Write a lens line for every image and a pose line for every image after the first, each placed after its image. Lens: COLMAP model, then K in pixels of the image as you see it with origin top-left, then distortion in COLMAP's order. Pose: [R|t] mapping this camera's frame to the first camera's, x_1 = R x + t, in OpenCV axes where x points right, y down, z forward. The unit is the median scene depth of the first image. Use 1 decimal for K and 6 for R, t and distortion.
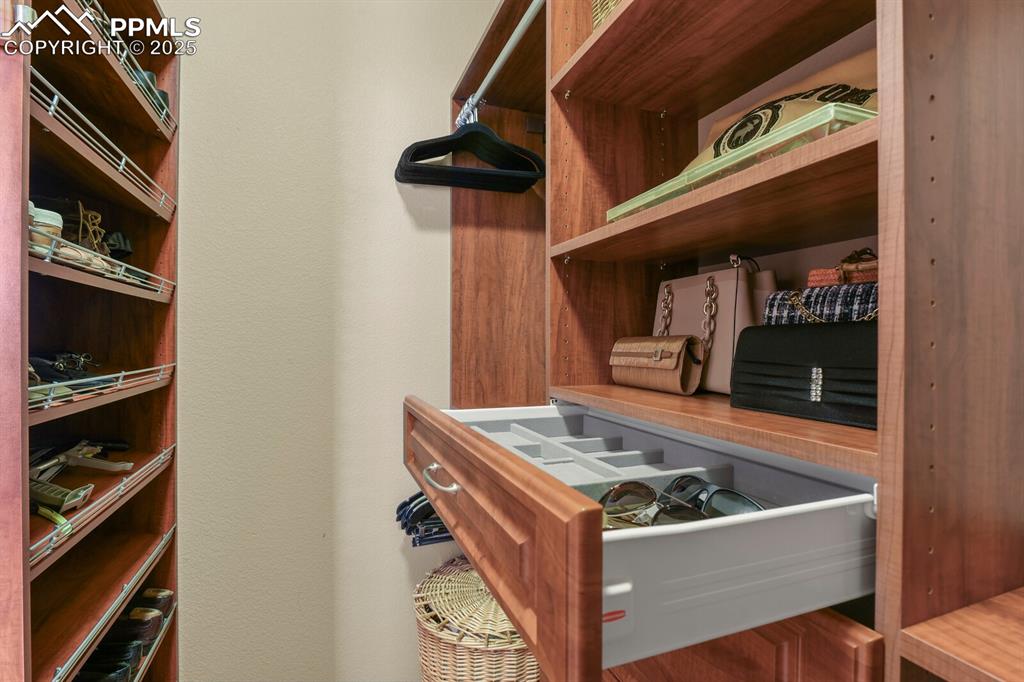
lens RADIAL K [[503.0, 0, 513.9], [0, 503.0, 340.0], [0, 0, 1]] dist [-0.006308, -0.002728]
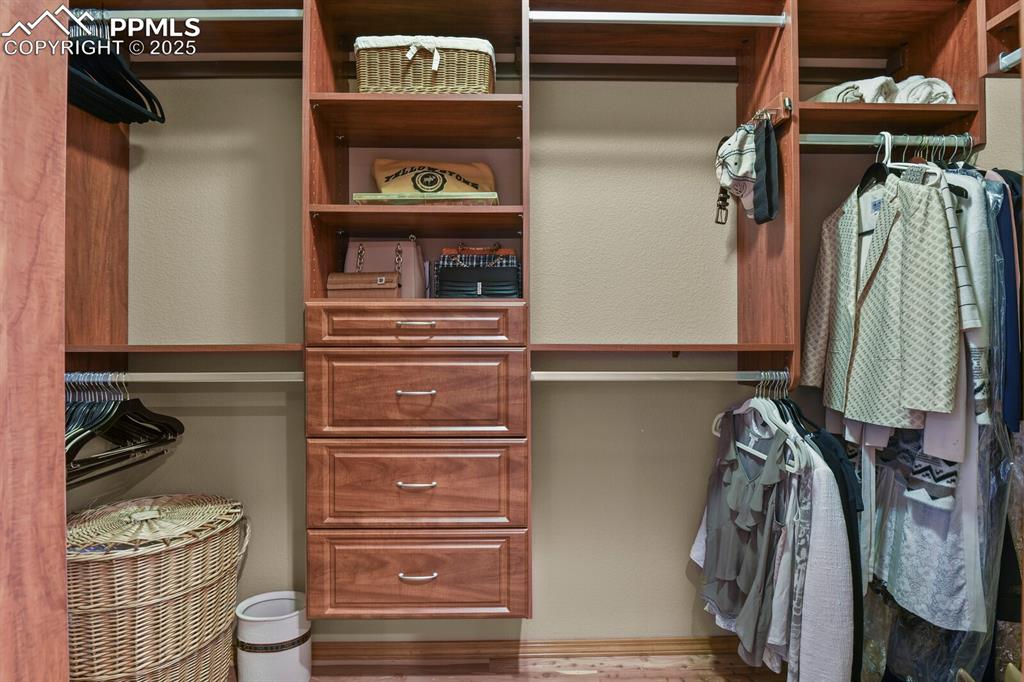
lens RADIAL K [[503.0, 0, 517.7], [0, 503.0, 342.6], [0, 0, 1]] dist [-0.006308, -0.002728]
pose [[0.341625, -0.002944, 0.939832, -0.607390], [0.001010, 0.999996, 0.002766, 0.119966], [-0.939836, 0.000004, 0.341627, -0.042691]]
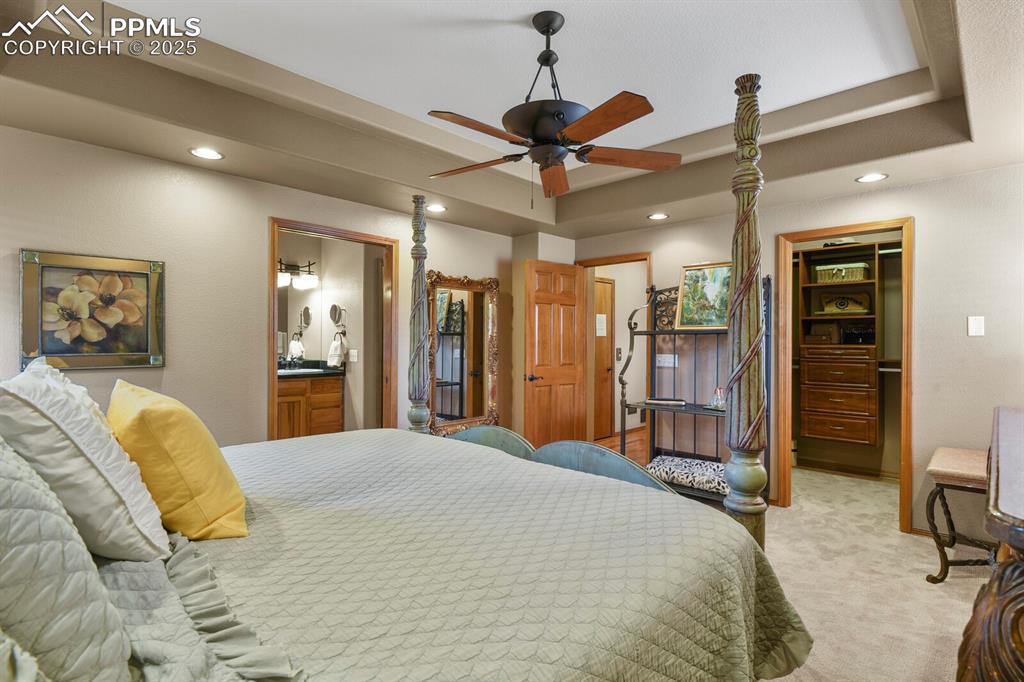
lens RADIAL K [[503.0, 0, 520.5], [0, 503.0, 342.7], [0, 0, 1]] dist [-0.006308, -0.002728]
pose [[0.907970, 0.002464, 0.419029, -2.641003], [-0.001787, 0.999996, -0.002007, 0.045763], [-0.419032, 0.001074, 0.907971, -1.394117]]
